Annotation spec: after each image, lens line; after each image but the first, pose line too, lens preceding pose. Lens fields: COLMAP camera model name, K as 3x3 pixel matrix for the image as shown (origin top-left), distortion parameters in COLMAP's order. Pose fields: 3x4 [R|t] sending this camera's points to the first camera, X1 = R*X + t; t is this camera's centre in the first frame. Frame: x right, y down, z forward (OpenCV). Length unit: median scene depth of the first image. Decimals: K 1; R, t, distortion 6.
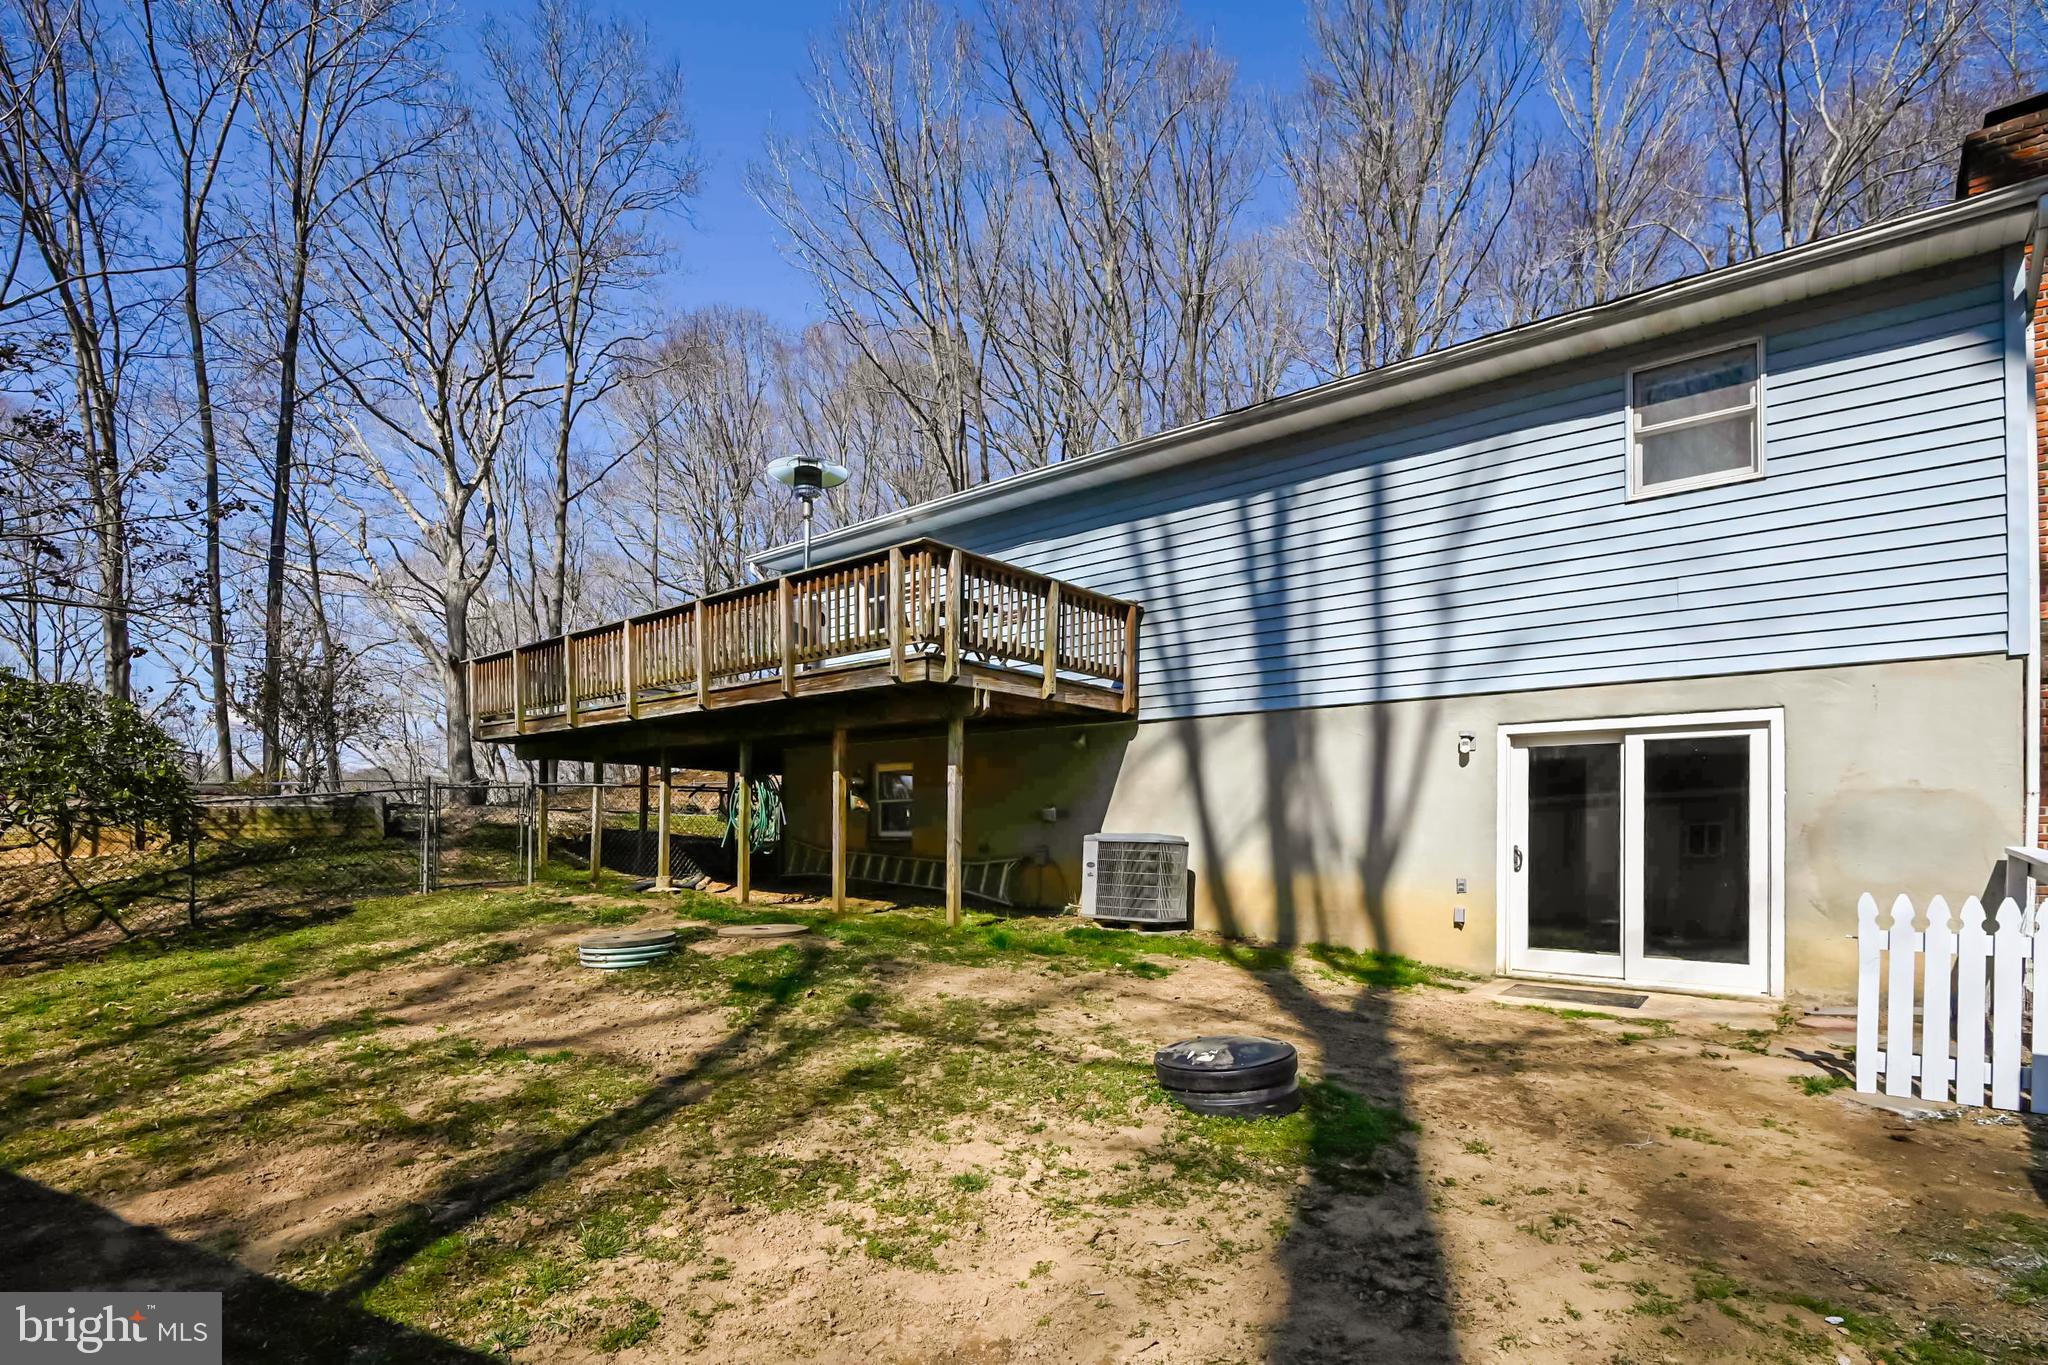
lens RADIAL K [[968.2, 0, 1028.3], [0, 968.2, 697.3], [0, 0, 1]] dist [-0.014049, -0.003417]
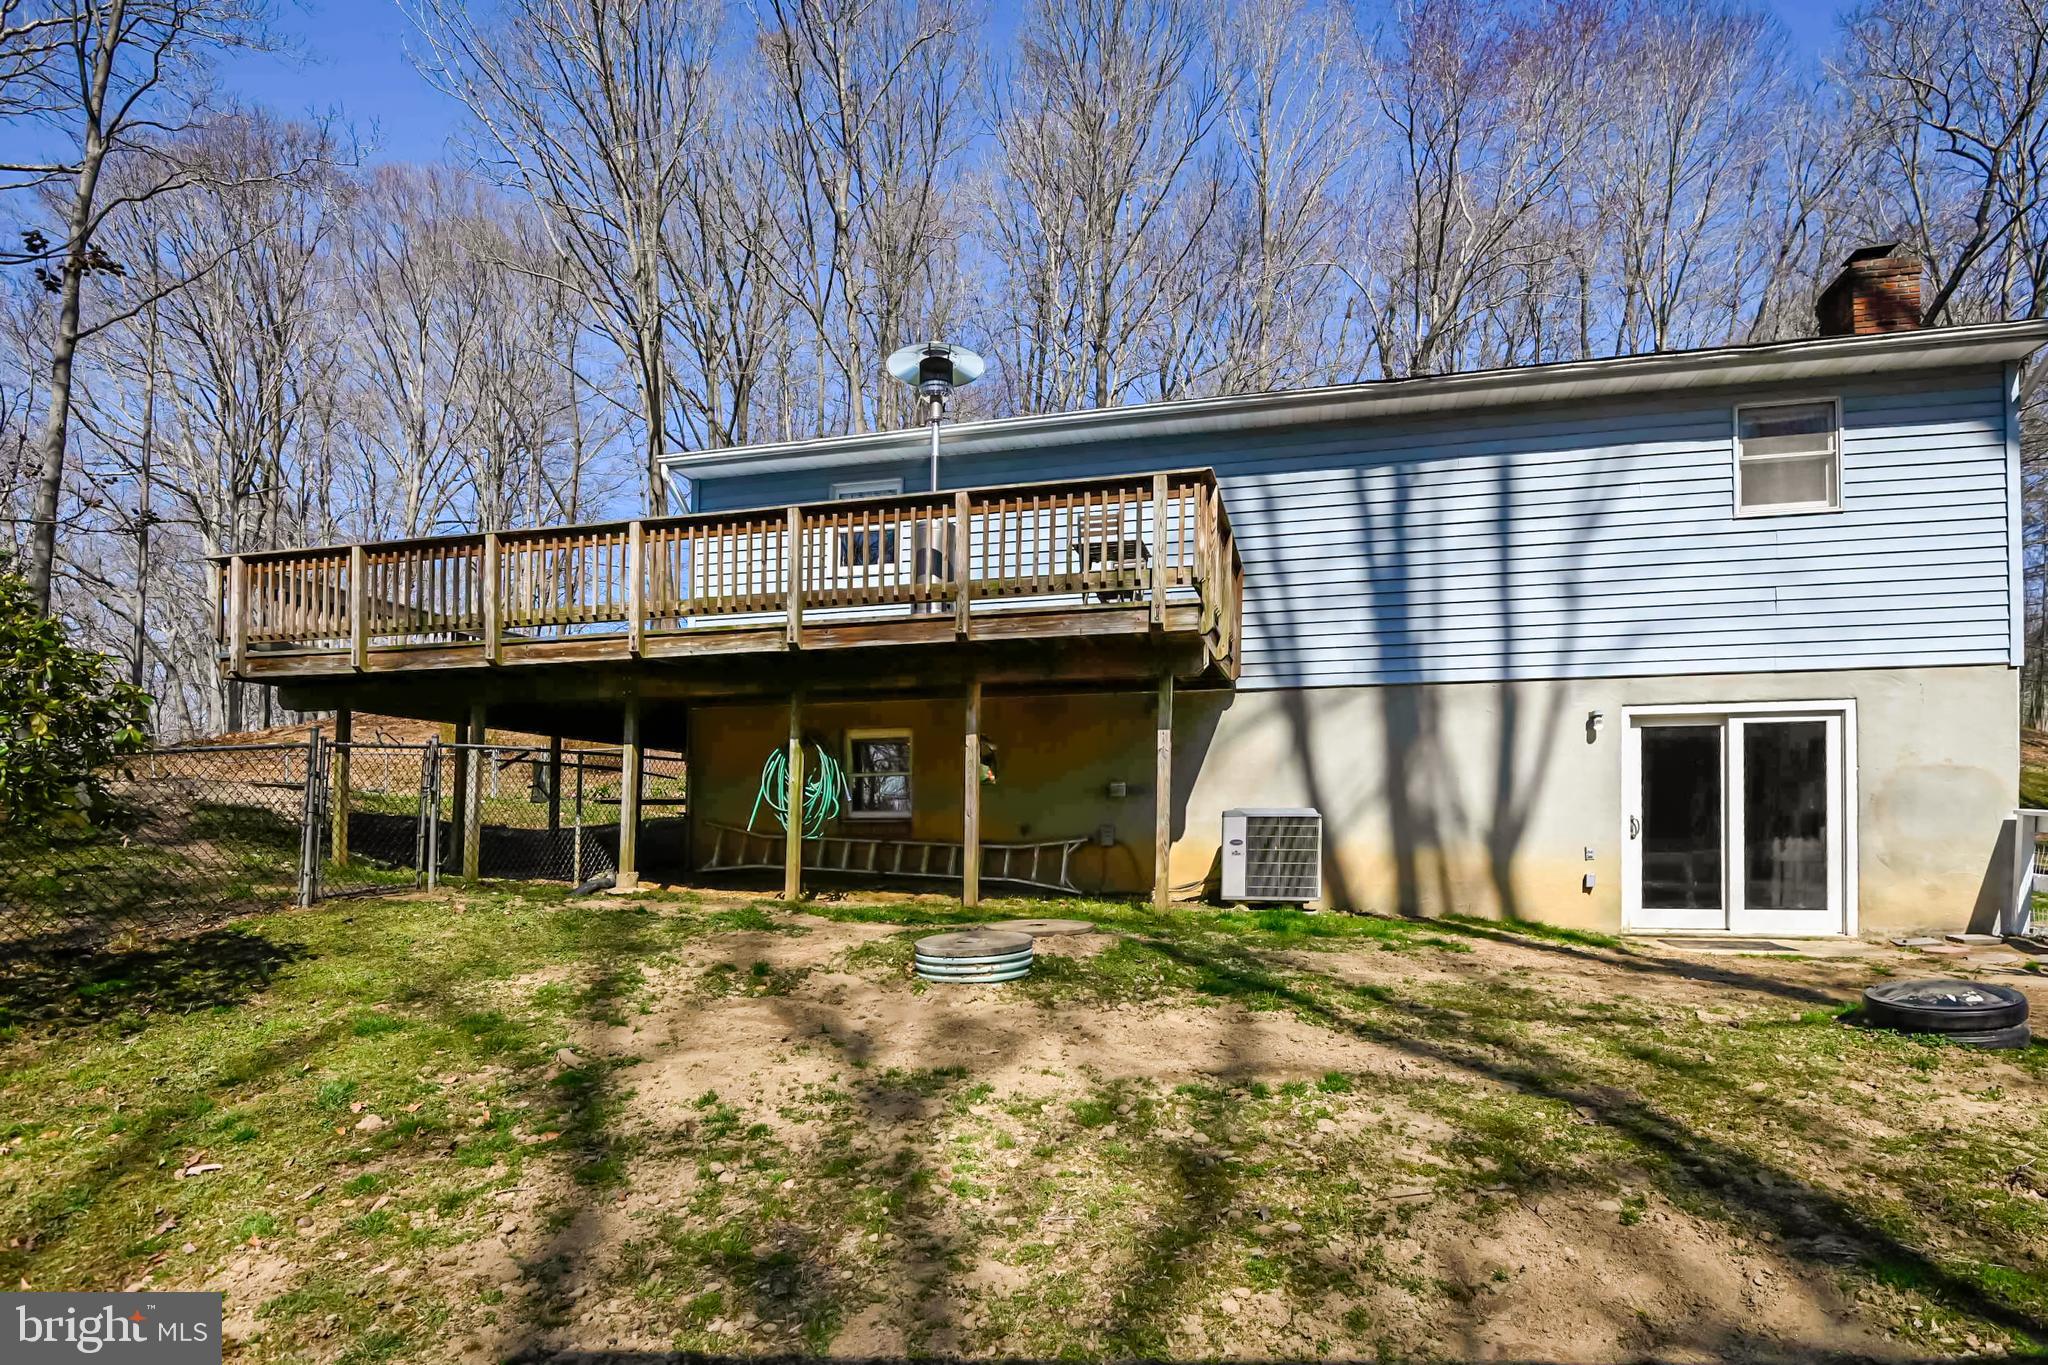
lens RADIAL K [[1053.5, 0, 1034.6], [0, 1053.5, 668.1], [0, 0, 1]] dist [-0.019444, -0.002872]
pose [[0.905660, 0.053525, 0.420612, -0.602186], [-0.049466, 0.998564, -0.020561, 0.041192], [-0.421108, -0.002185, 0.907008, 0.193084]]
